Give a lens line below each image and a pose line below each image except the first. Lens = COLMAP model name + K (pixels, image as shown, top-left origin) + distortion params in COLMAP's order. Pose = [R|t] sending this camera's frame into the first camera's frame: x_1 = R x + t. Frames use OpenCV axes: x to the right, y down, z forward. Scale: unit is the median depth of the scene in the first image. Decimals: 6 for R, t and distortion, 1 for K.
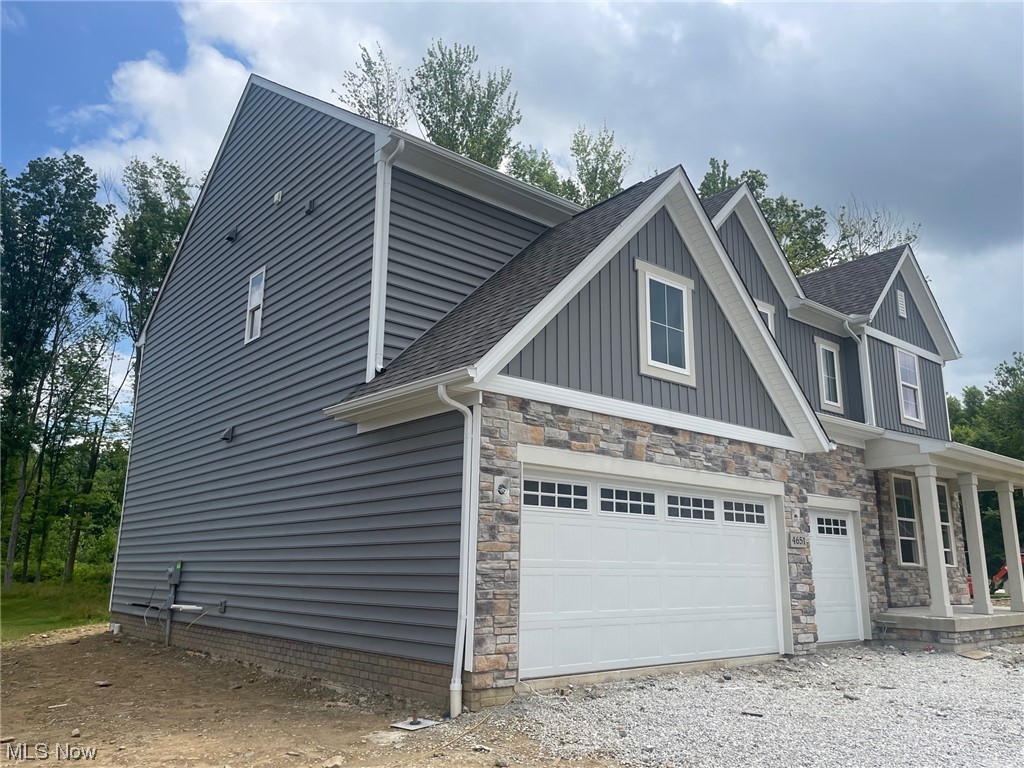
lens RADIAL K [[773.8, 0, 511.2], [0, 773.8, 381.4], [0, 0, 1]] dist [0.051682, -0.042119]
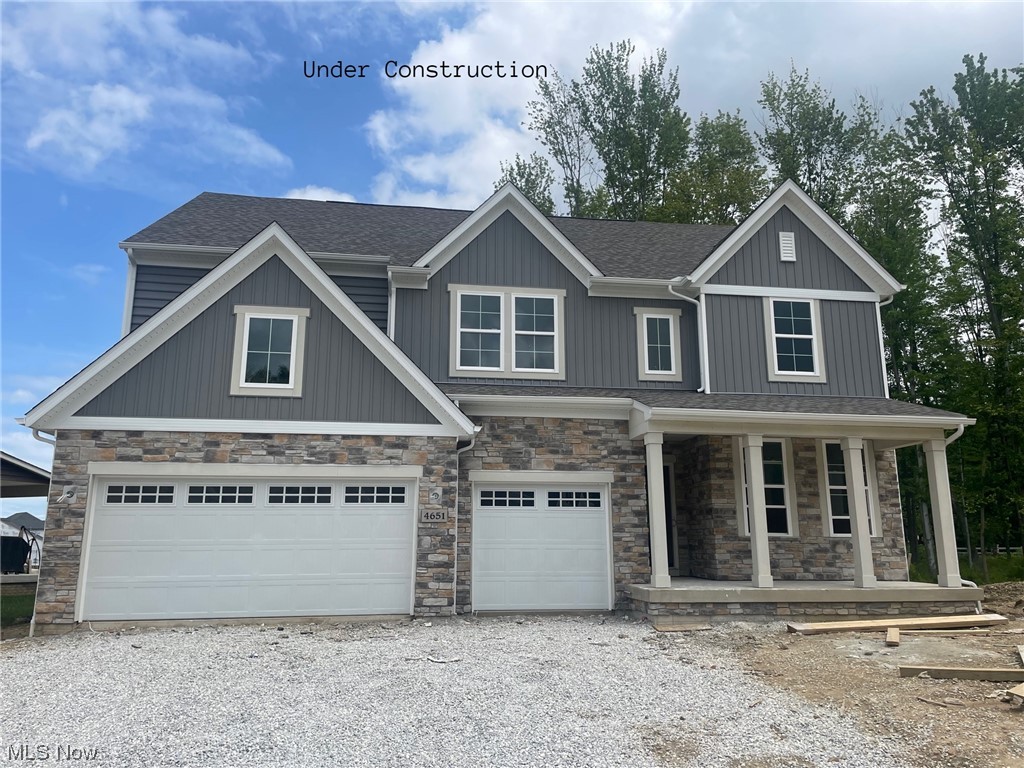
lens RADIAL K [[773.8, 0, 513.8], [0, 773.8, 382.5], [0, 0, 1]] dist [0.051682, -0.042119]
pose [[0.851681, -0.127185, -0.508393, 1.176730], [0.135054, 0.990603, -0.021571, 0.057804], [0.506360, -0.050289, 0.860855, 0.112518]]
